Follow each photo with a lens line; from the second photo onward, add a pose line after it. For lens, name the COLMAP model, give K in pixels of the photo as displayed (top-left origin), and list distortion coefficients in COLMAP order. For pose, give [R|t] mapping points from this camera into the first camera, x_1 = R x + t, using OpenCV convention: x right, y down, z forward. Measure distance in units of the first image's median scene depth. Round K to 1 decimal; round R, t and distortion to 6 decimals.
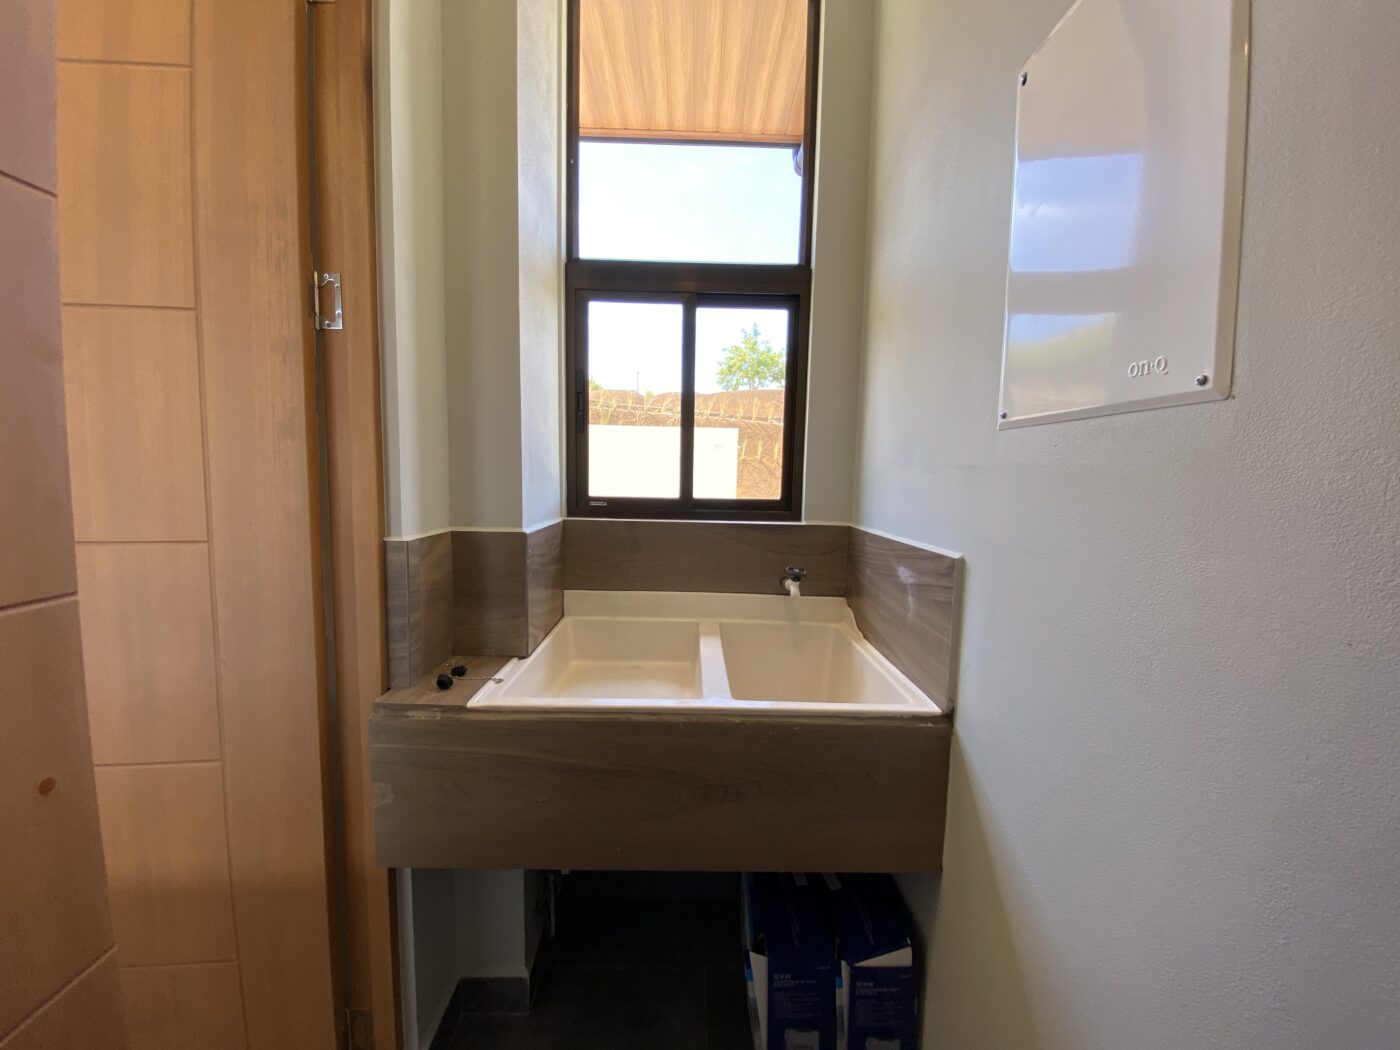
lens RADIAL K [[566.8, 0, 698.1], [0, 566.8, 521.6], [0, 0, 1]] dist [0.028127, -0.023917]
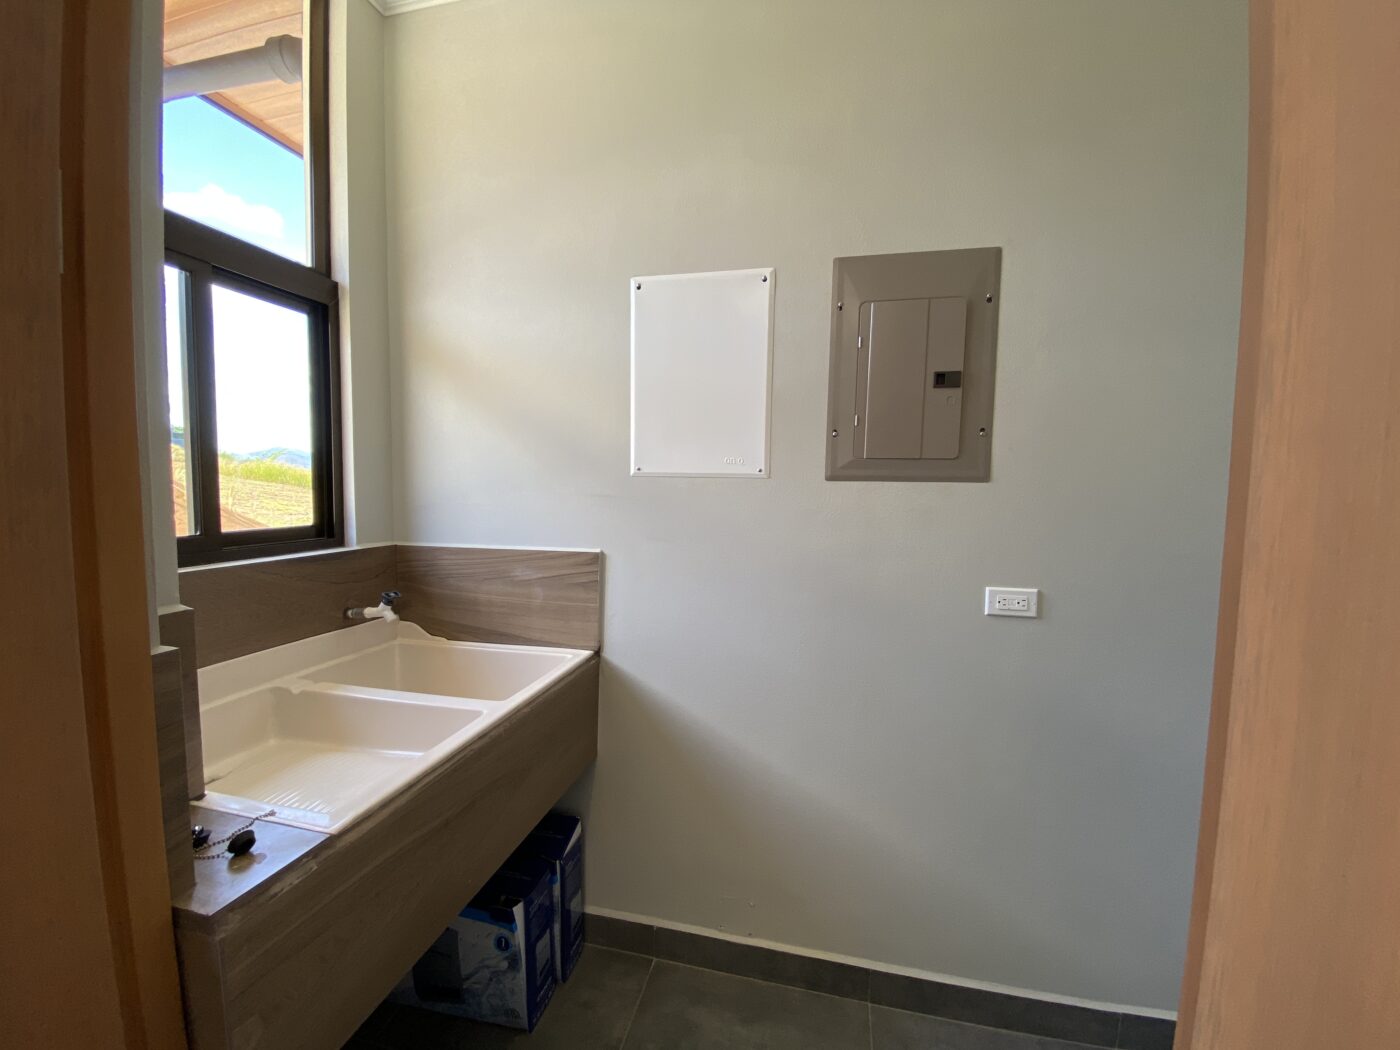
lens RADIAL K [[566.8, 0, 698.1], [0, 566.8, 521.6], [0, 0, 1]] dist [0.028127, -0.023917]
pose [[0.242138, -0.080279, 0.966915, -0.852896], [0.071294, 0.995349, 0.064786, -0.088230], [-0.967619, 0.053248, 0.246735, 0.280160]]
